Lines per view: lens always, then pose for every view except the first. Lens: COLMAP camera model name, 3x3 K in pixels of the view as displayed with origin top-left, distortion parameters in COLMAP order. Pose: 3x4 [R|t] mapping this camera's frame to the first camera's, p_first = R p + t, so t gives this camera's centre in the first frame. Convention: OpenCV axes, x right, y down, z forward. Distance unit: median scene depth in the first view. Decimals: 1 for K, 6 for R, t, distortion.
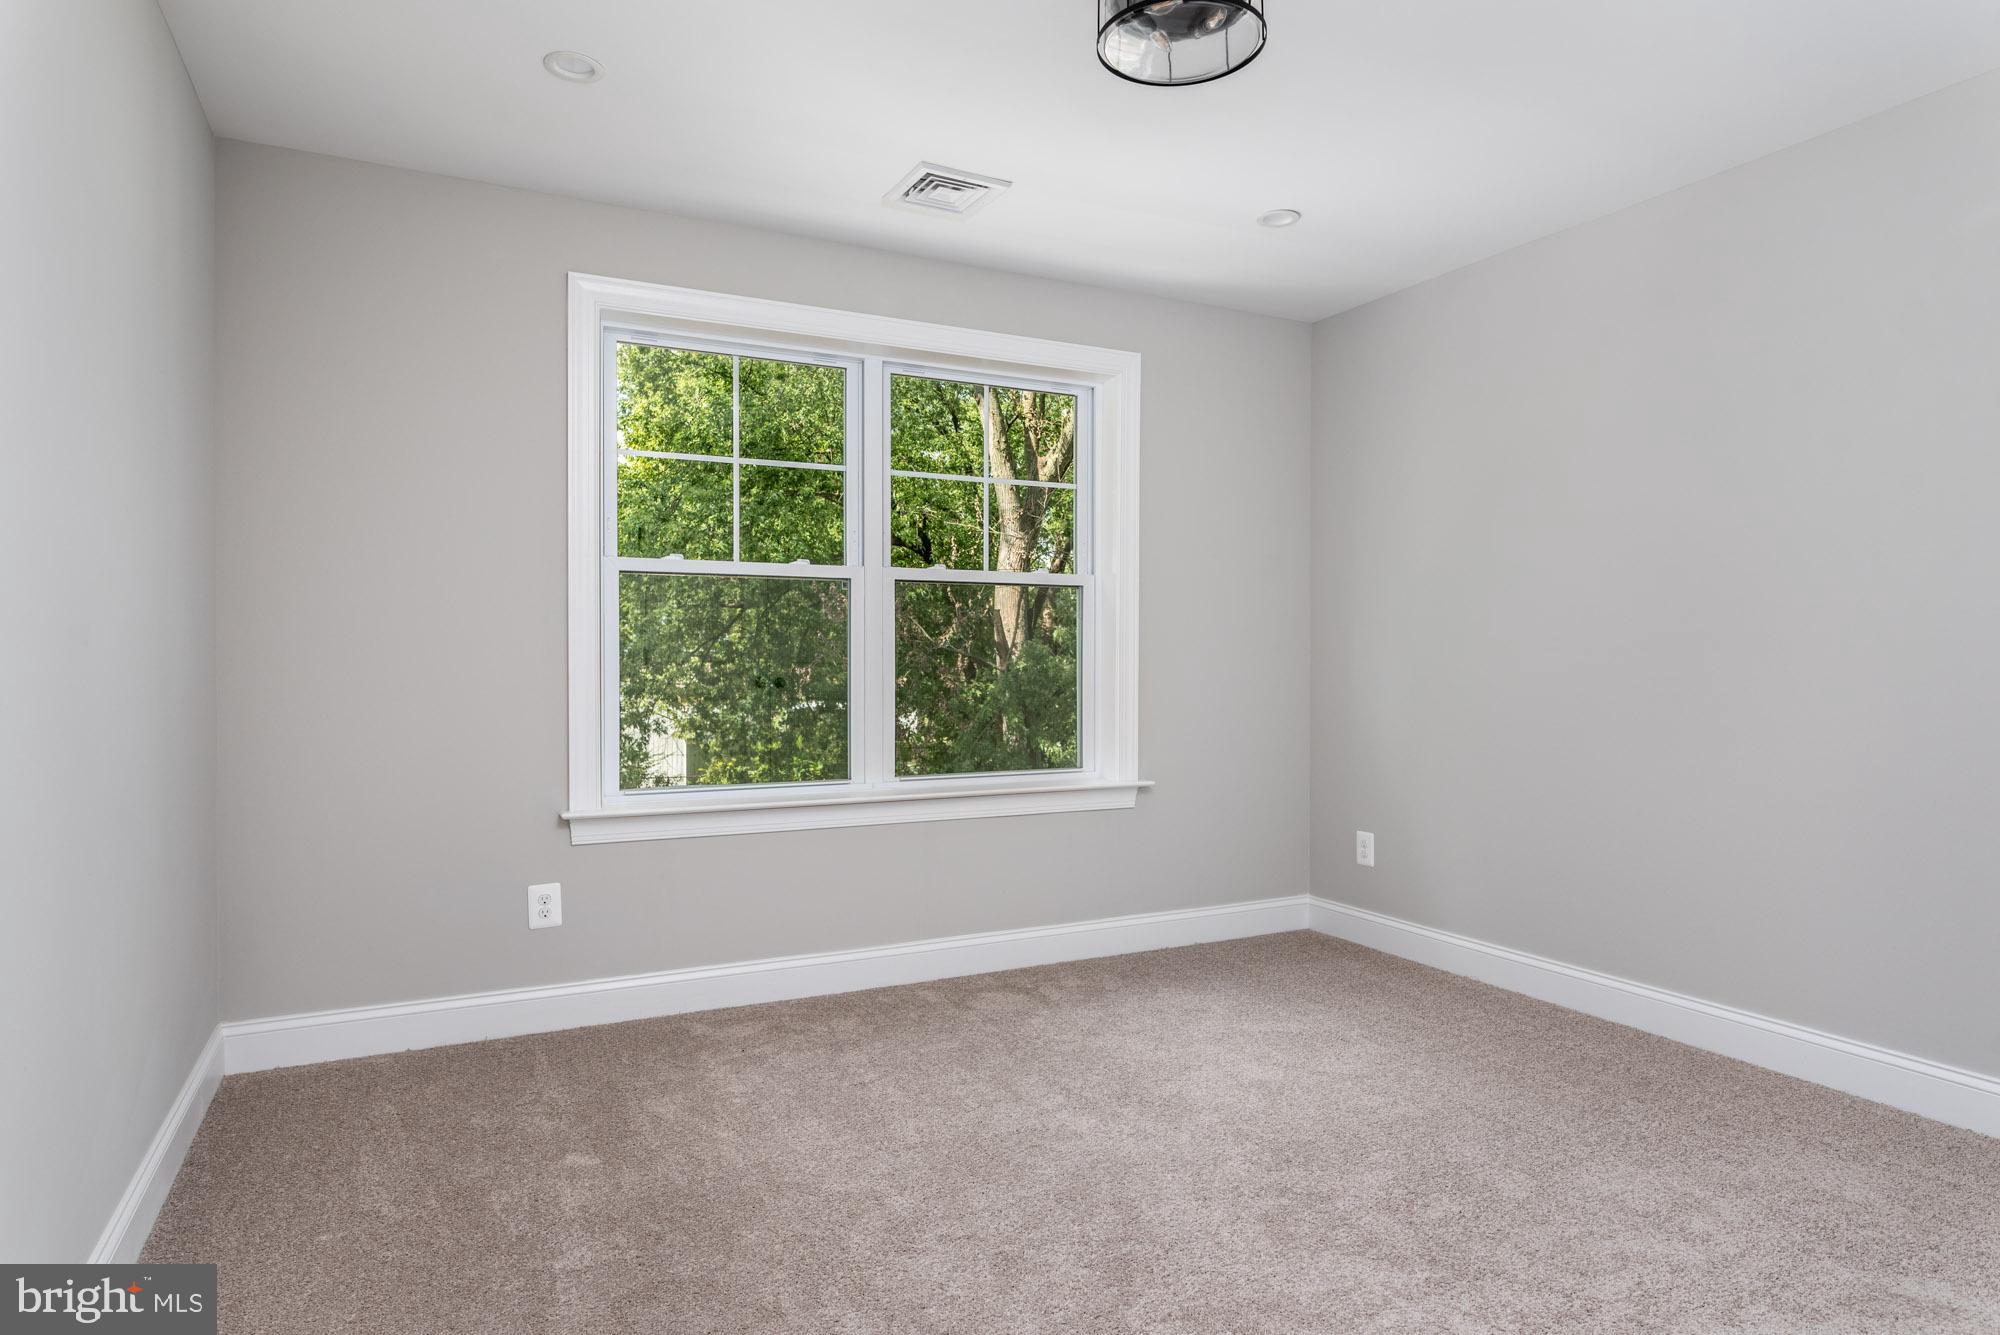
lens RADIAL K [[1161.7, 0, 1000.0], [0, 1161.7, 667.5], [0, 0, 1]] dist [-0.005989, -0.000473]
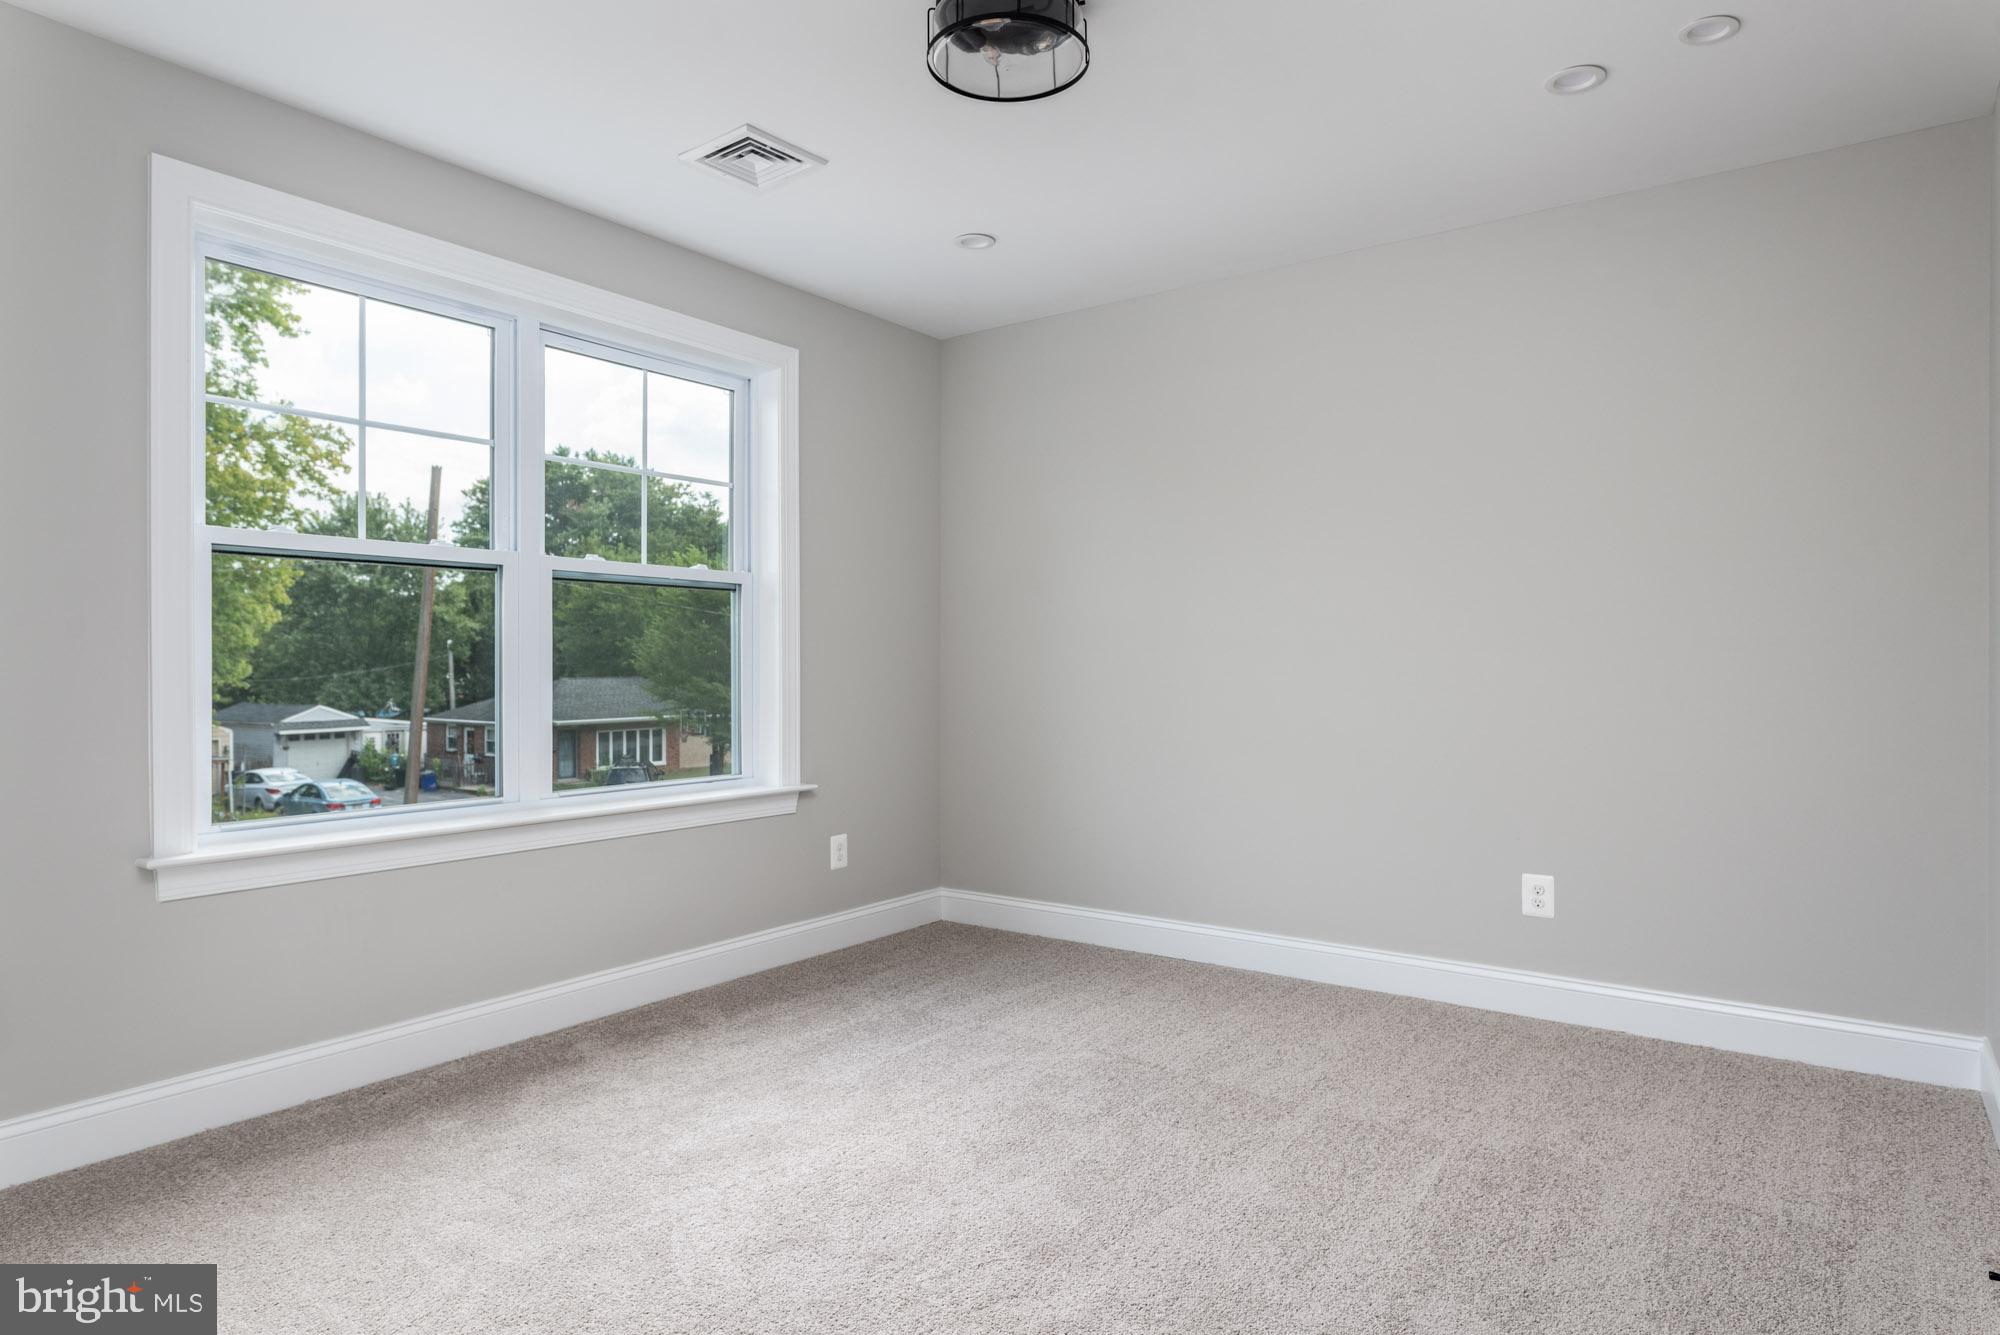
lens RADIAL K [[1169.6, 0, 1000.0], [0, 1169.6, 667.5], [0, 0, 1]] dist [0.006914, 0.001764]
pose [[0.886631, -0.000272, 0.462477, -0.204701], [0.002013, 0.999993, -0.003272, 0.001743], [-0.462473, 0.003832, 0.886625, 0.050617]]
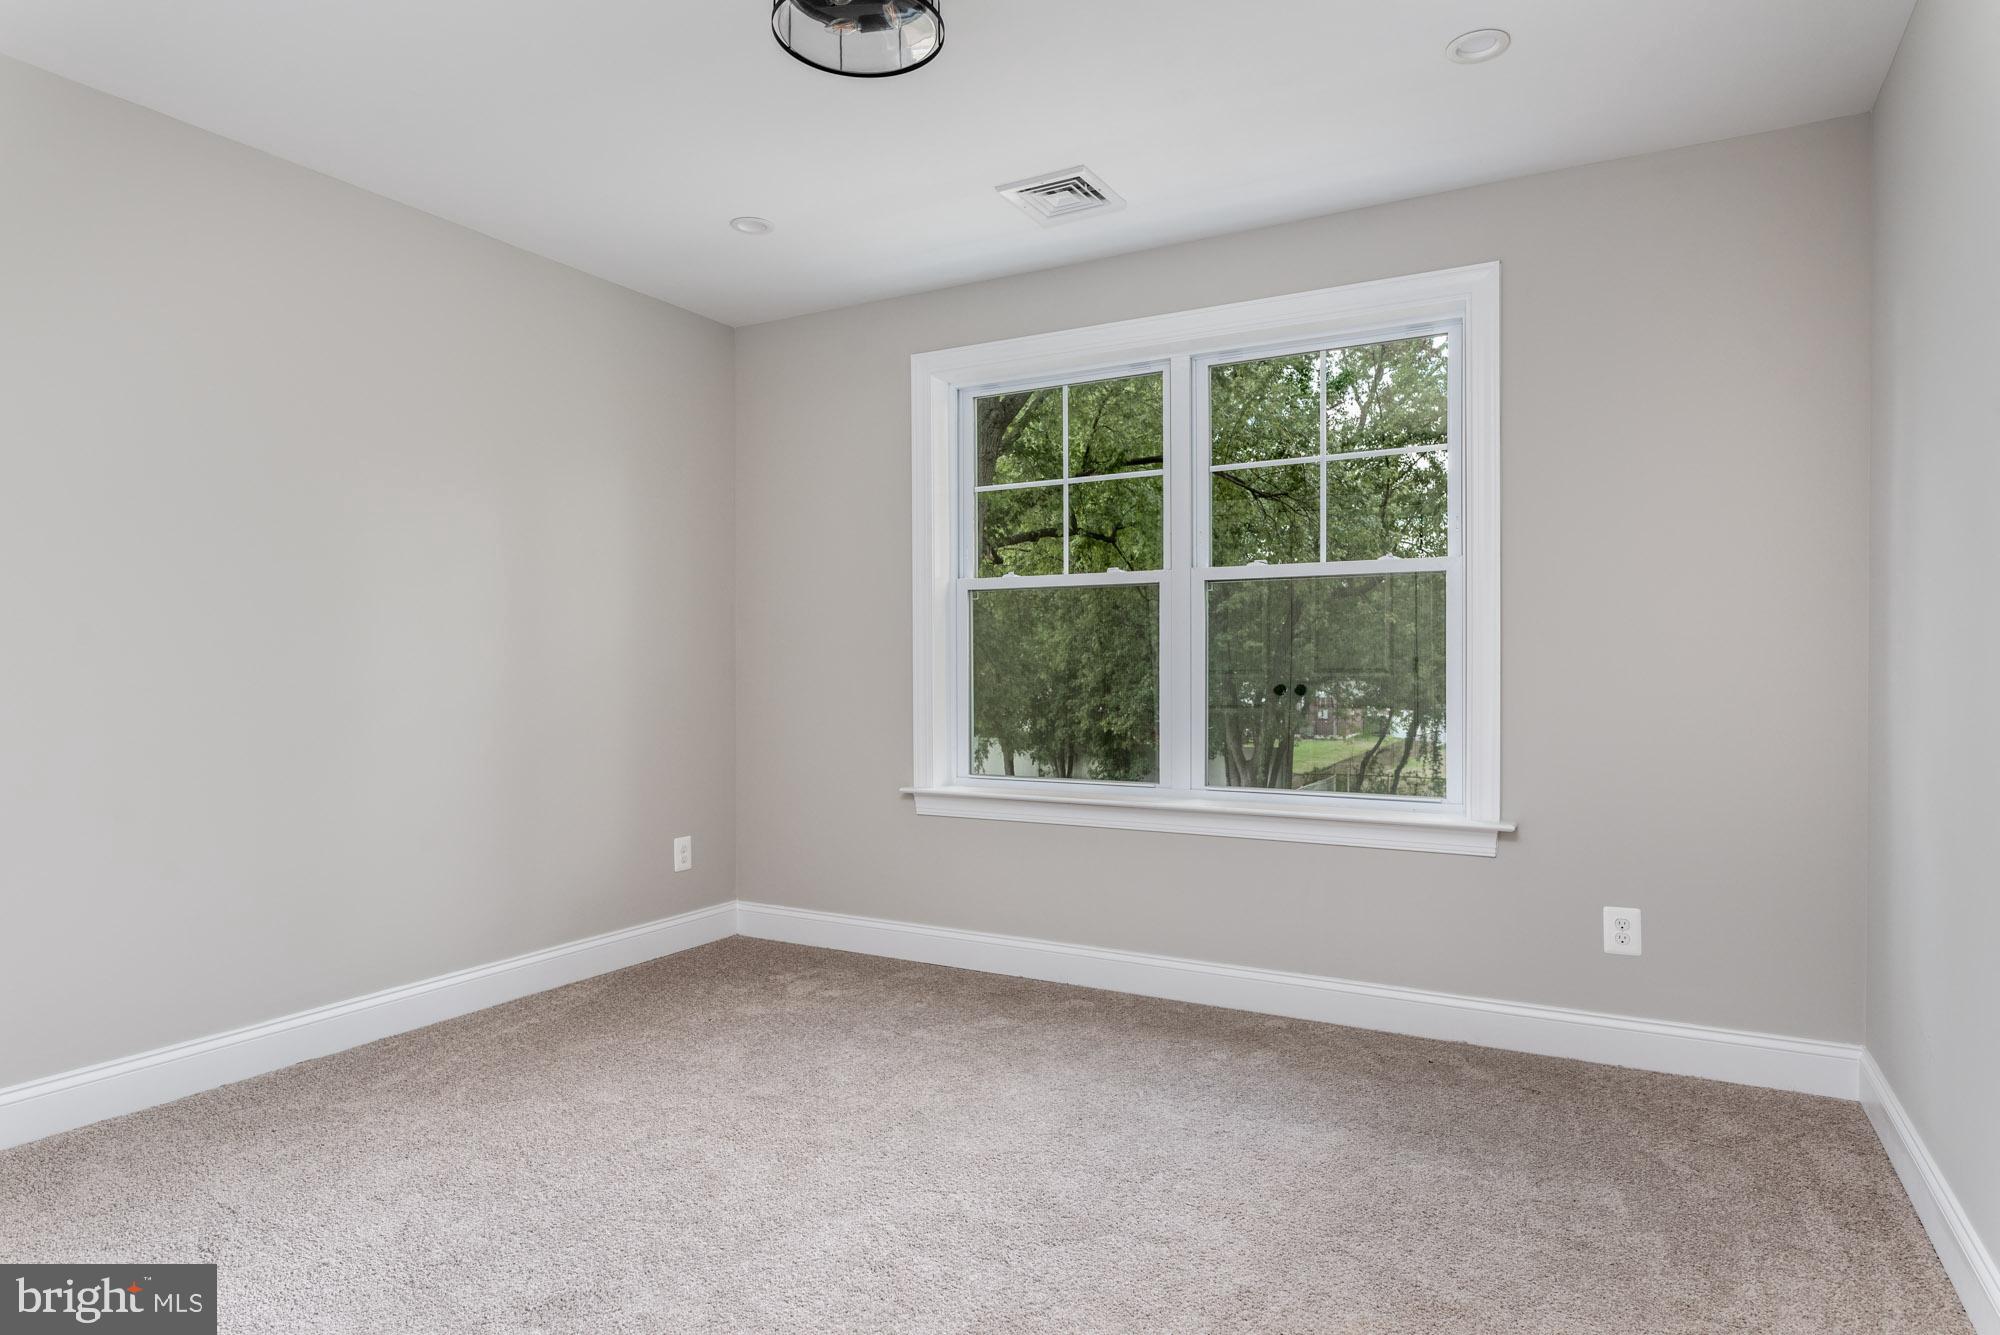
lens RADIAL K [[1176.5, 0, 1000.0], [0, 1176.5, 667.5], [0, 0, 1]] dist [0.046376, 0.000043]
pose [[0.567961, 0.001757, -0.823054, 0.626410], [-0.004872, 0.999987, -0.001227, -0.002149], [0.823041, 0.004706, 0.567962, 0.311883]]
